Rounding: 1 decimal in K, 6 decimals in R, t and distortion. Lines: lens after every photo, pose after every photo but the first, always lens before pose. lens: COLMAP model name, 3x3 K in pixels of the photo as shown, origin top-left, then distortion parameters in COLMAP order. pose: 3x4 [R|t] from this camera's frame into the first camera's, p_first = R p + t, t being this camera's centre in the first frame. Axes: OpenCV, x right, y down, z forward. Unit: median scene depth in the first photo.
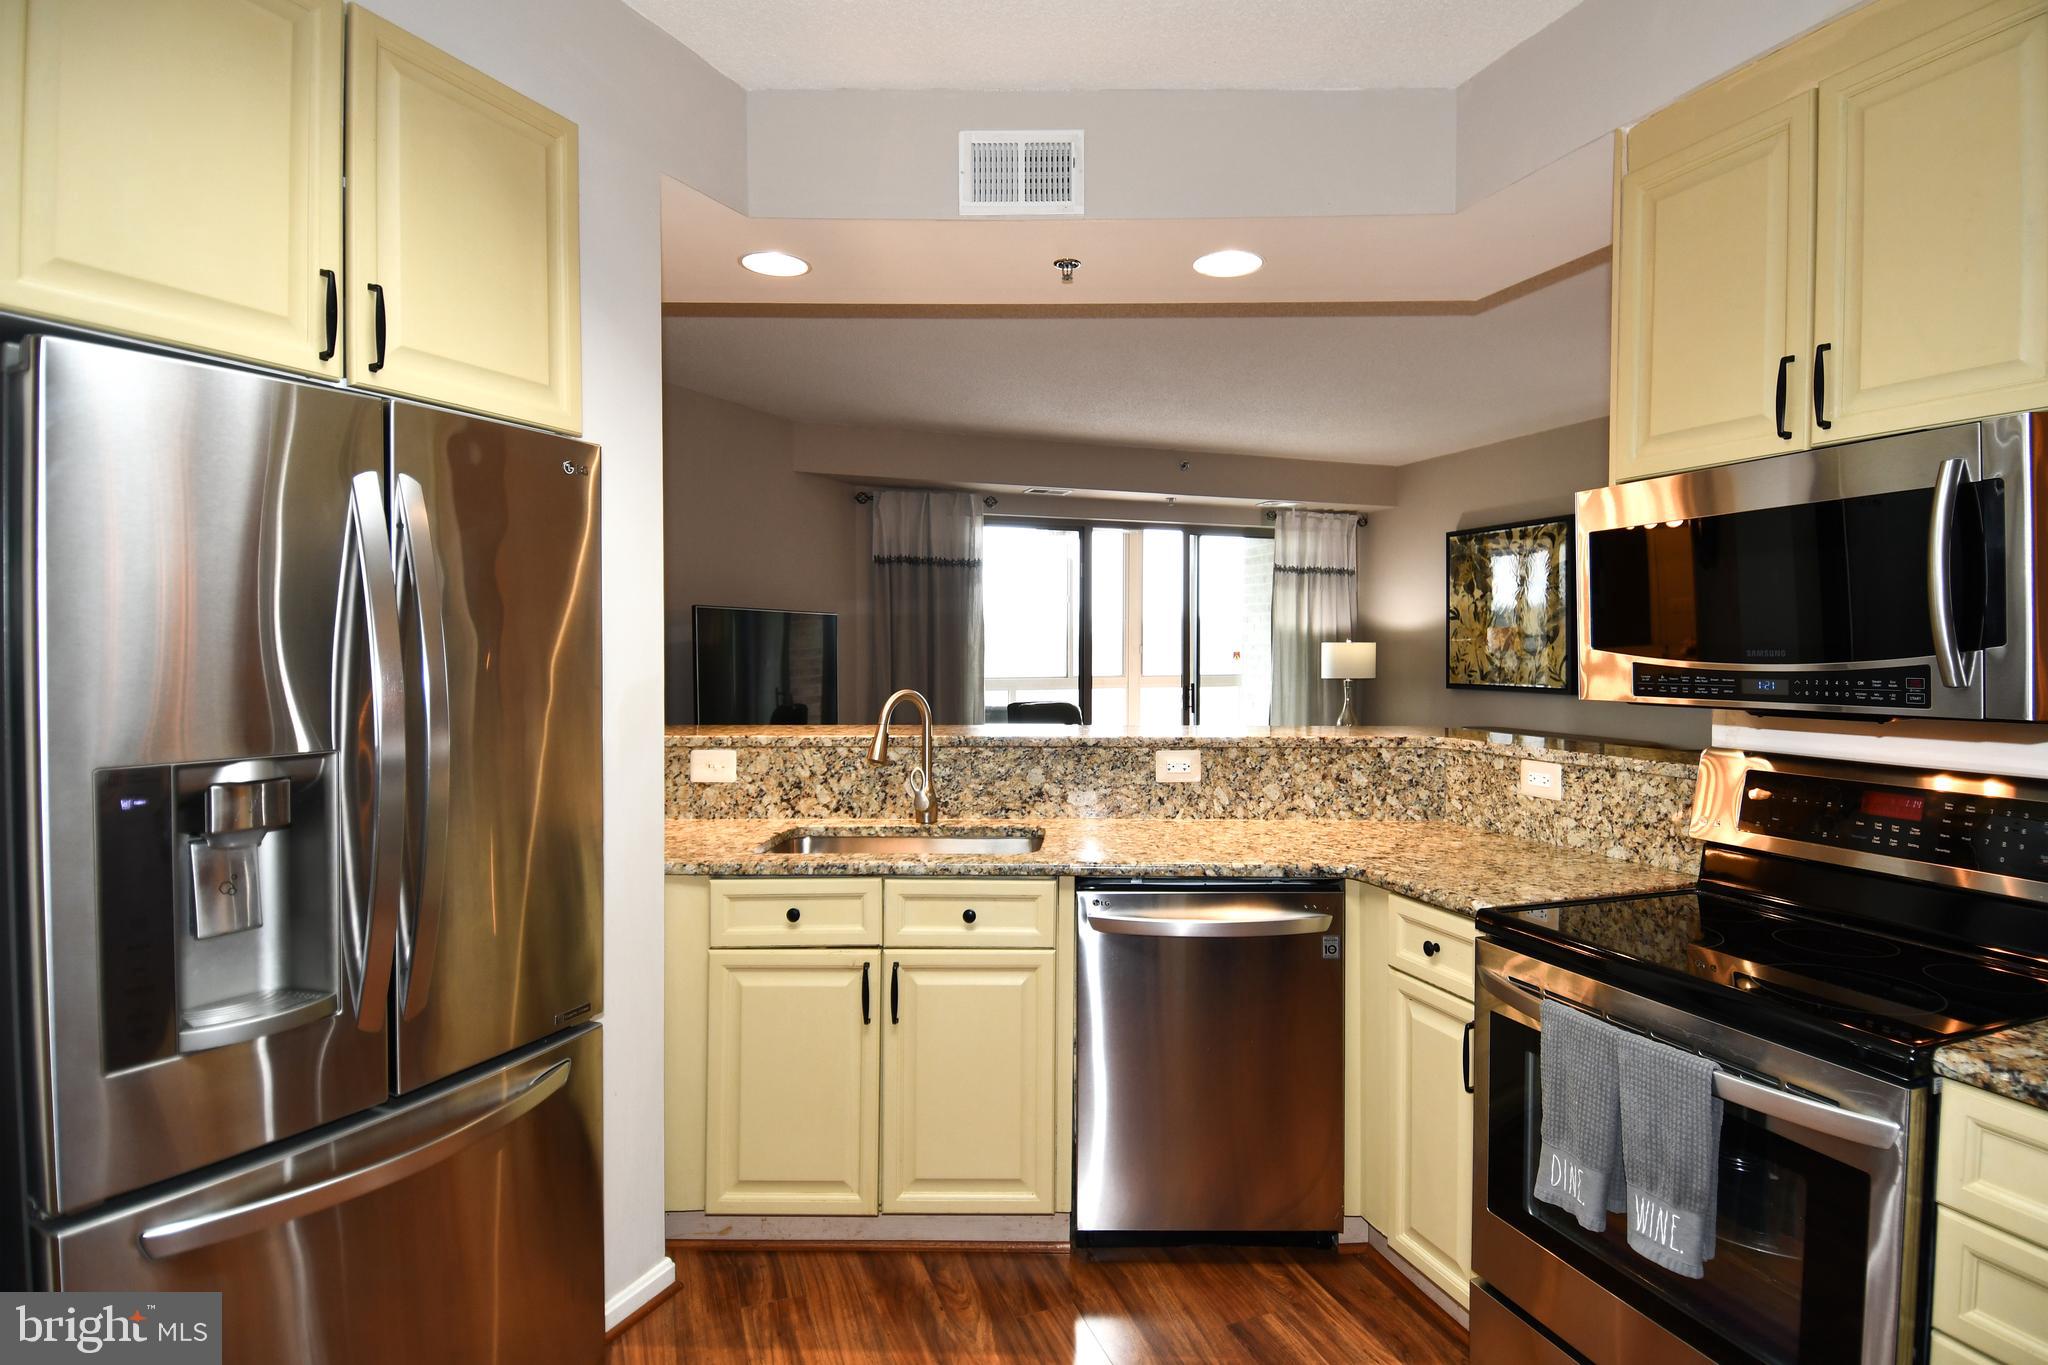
lens RADIAL K [[1077.0, 0, 1086.8], [0, 1077.0, 670.1], [0, 0, 1]] dist [0.011649, -0.001334]
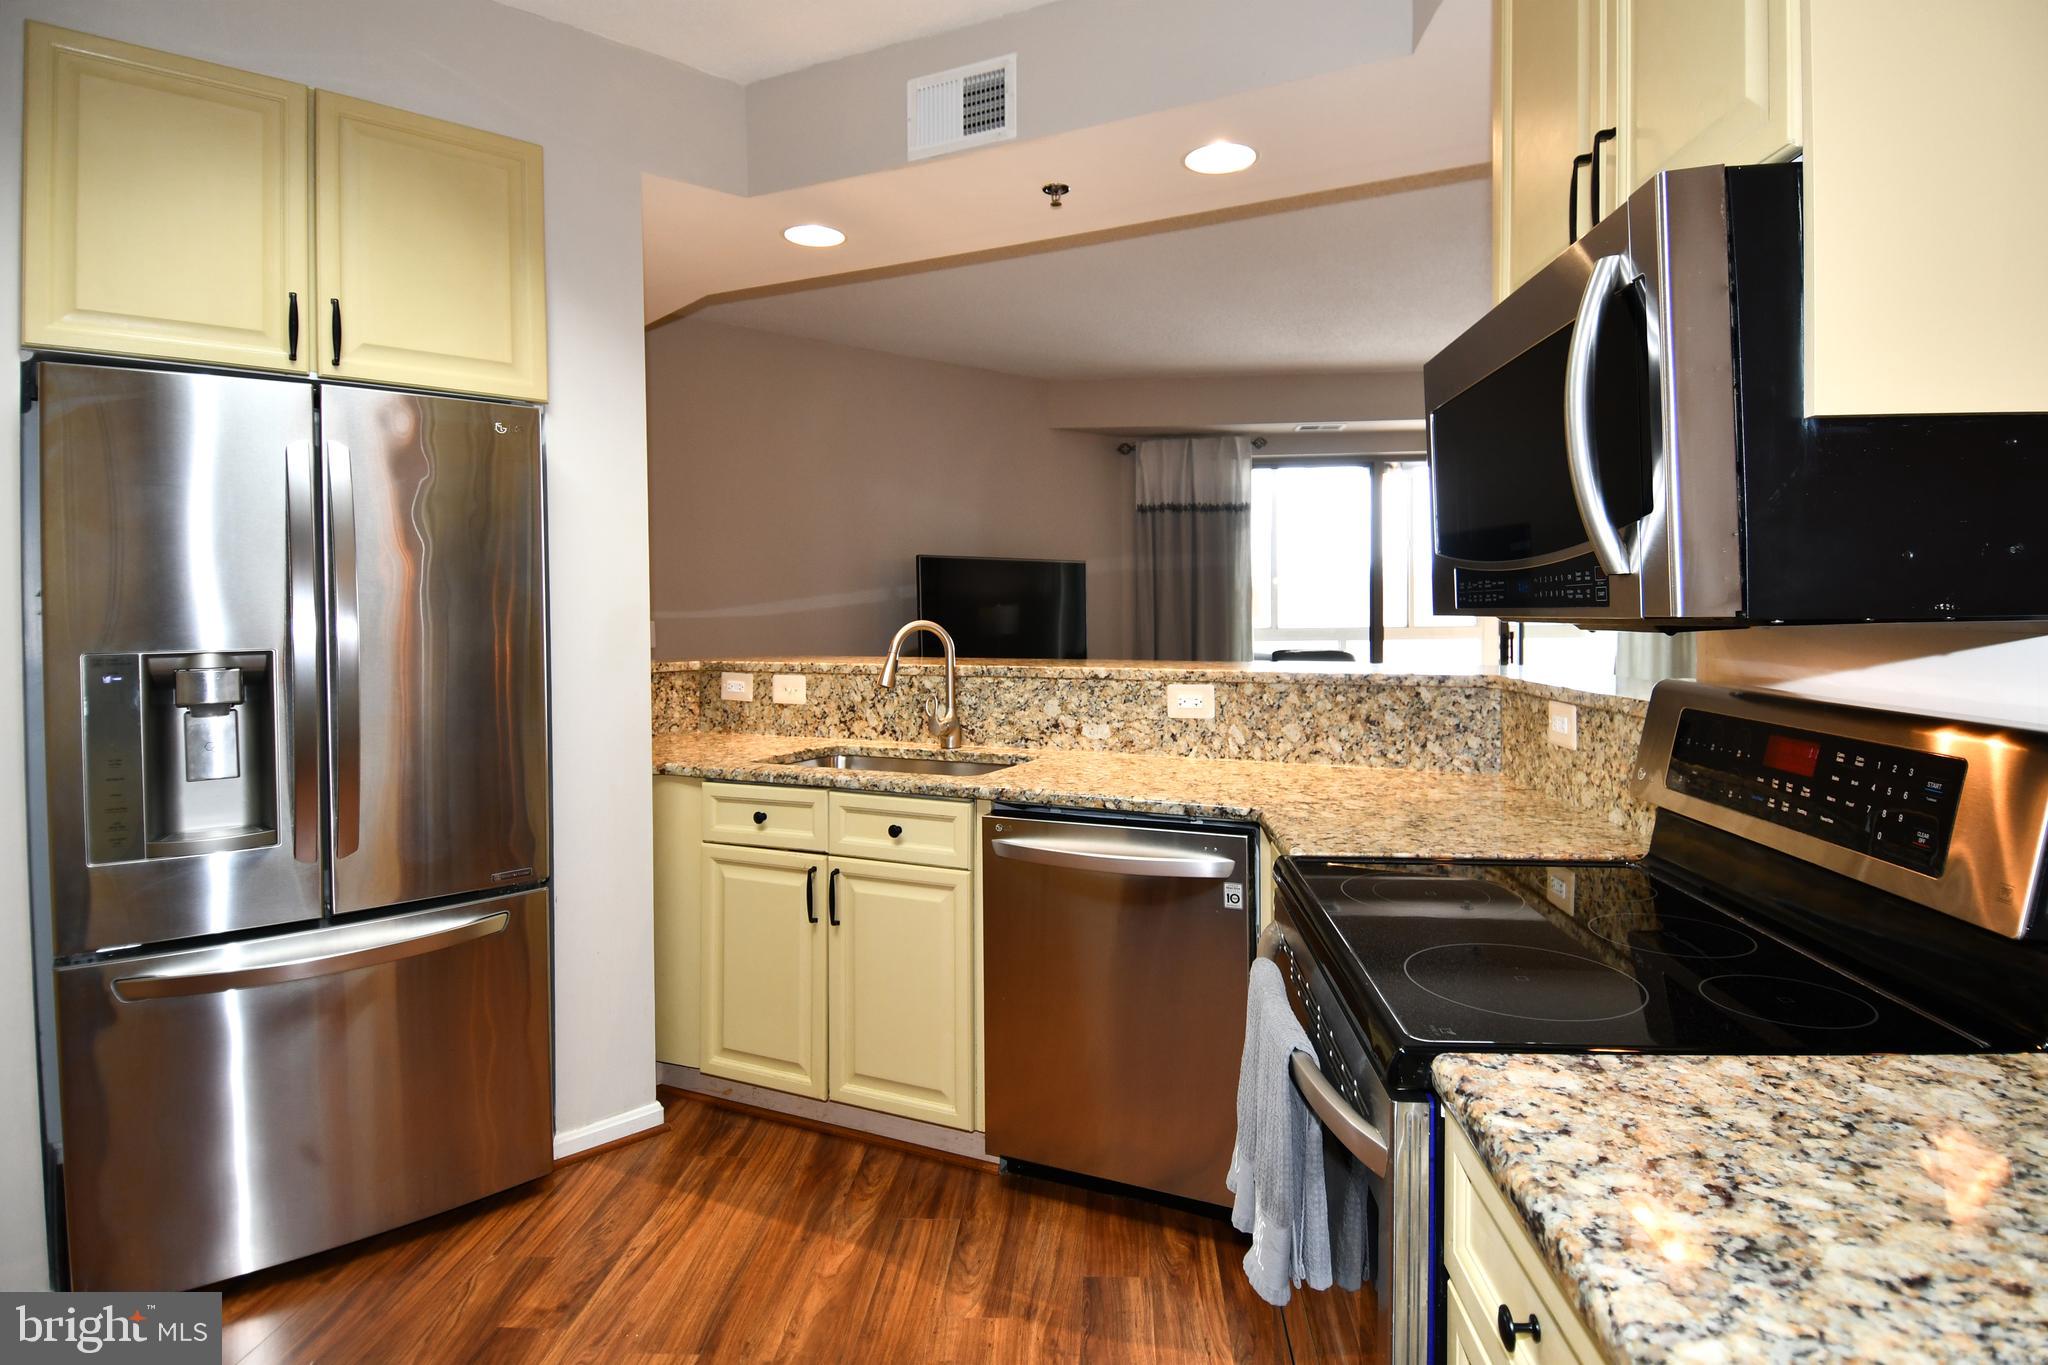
lens RADIAL K [[1078.6, 0, 1081.7], [0, 1078.6, 631.6], [0, 0, 1]] dist [0.003347, 0.000545]
pose [[0.908432, -0.001057, -0.418032, 0.398792], [0.002171, 0.999995, 0.002188, 0.026246], [0.418028, -0.002895, 0.908430, 0.101919]]
